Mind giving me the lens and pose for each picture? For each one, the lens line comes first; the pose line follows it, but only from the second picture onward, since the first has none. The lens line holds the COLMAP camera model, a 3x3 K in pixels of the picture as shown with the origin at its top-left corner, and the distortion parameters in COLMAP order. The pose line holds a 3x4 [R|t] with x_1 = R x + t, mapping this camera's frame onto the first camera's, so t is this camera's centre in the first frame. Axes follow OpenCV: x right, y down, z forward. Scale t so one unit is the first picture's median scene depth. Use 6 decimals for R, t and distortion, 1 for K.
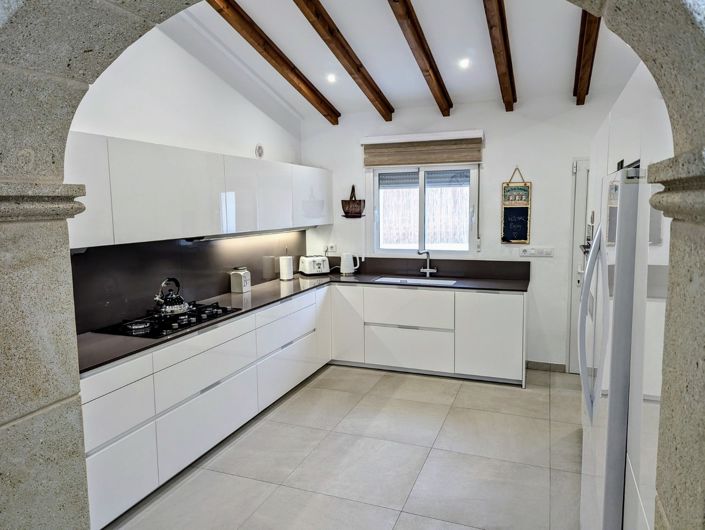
lens RADIAL K [[500.0, 0, 351.5], [0, 500.0, 261.0], [0, 0, 1]] dist [0.060346, -0.053577]
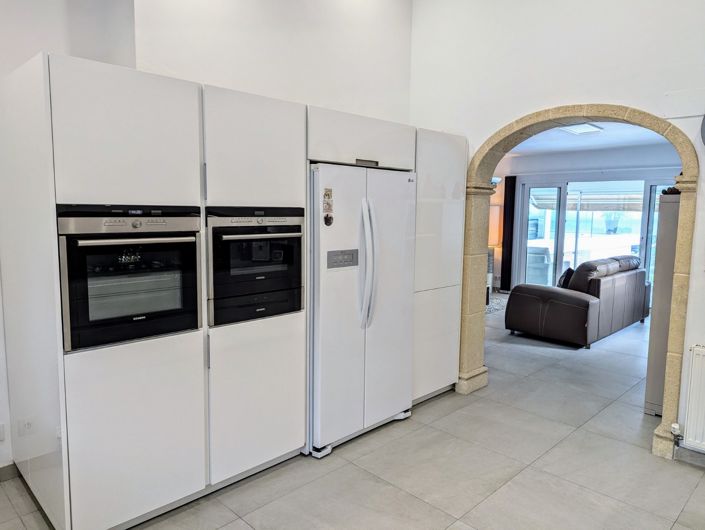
lens RADIAL K [[500.0, 0, 359.4], [0, 500.0, 266.3], [0, 0, 1]] dist [0.060346, -0.053577]
pose [[-0.921569, -0.042936, 0.385834, -0.041188], [0.042941, 0.976493, 0.211231, -0.085373], [-0.385833, 0.211231, -0.898061, 1.064895]]
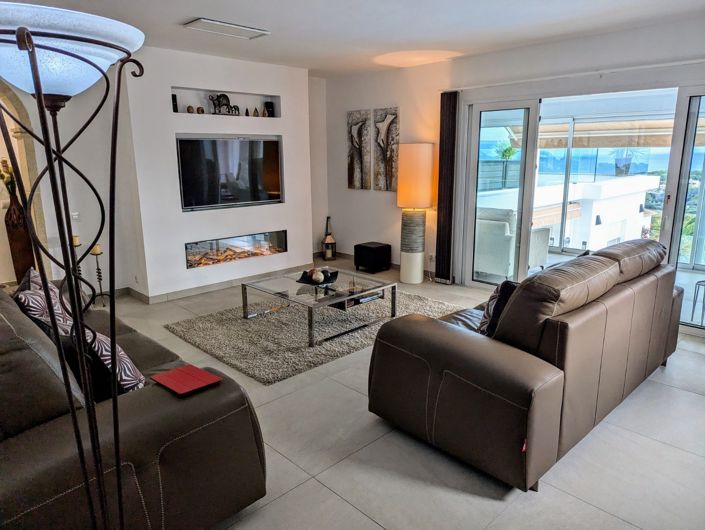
lens RADIAL K [[500.0, 0, 352.1], [0, 500.0, 261.4], [0, 0, 1]] dist [0.060346, -0.053577]
pose [[-0.911281, -0.074406, 0.405008, -0.111445], [0.061512, 0.947908, 0.312549, 0.004665], [-0.407166, 0.309733, -0.859233, 0.238309]]
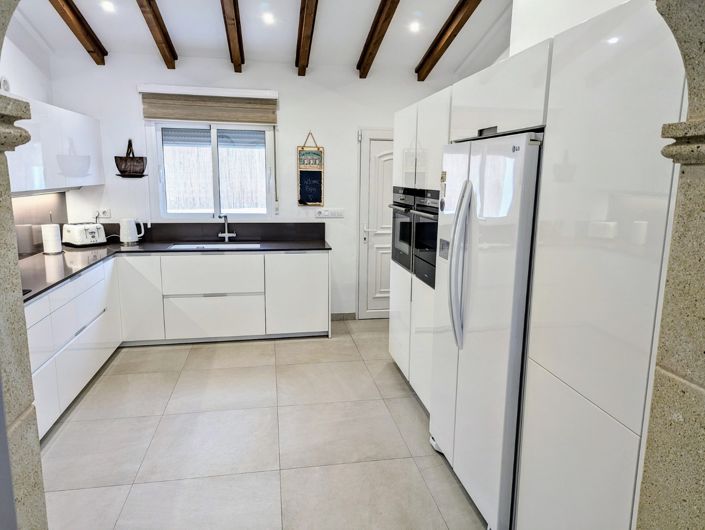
lens RADIAL K [[500.0, 0, 357.6], [0, 500.0, 264.6], [0, 0, 1]] dist [0.060346, -0.053577]
pose [[0.850383, -0.071659, 0.521261, -0.157698], [0.035074, 0.996199, 0.079730, 0.008541], [-0.524993, -0.049518, 0.849664, 0.052145]]
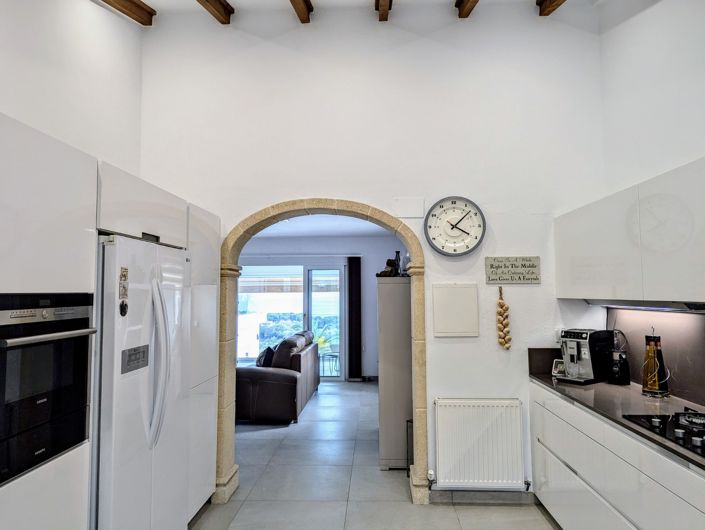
lens RADIAL K [[500.0, 0, 361.2], [0, 500.0, 259.8], [0, 0, 1]] dist [0.060346, -0.053577]
pose [[-0.940186, -0.000886, -0.340660, 0.191669], [-0.017629, 0.998783, 0.046058, -0.083566], [0.340204, 0.049308, -0.939058, 1.030065]]
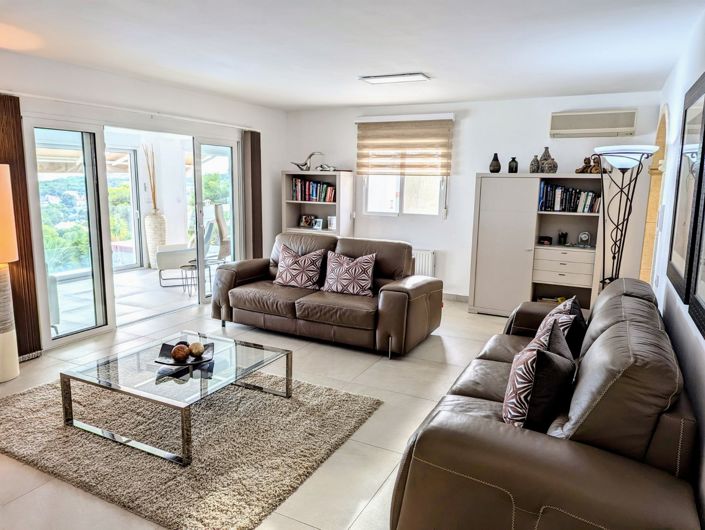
lens RADIAL K [[500.0, 0, 355.2], [0, 500.0, 265.6], [0, 0, 1]] dist [0.060346, -0.053577]
pose [[-0.093158, 0.179849, -0.979273, 0.977898], [-0.132380, 0.972581, 0.191213, 0.047832], [0.986812, 0.147450, -0.066795, -0.290002]]
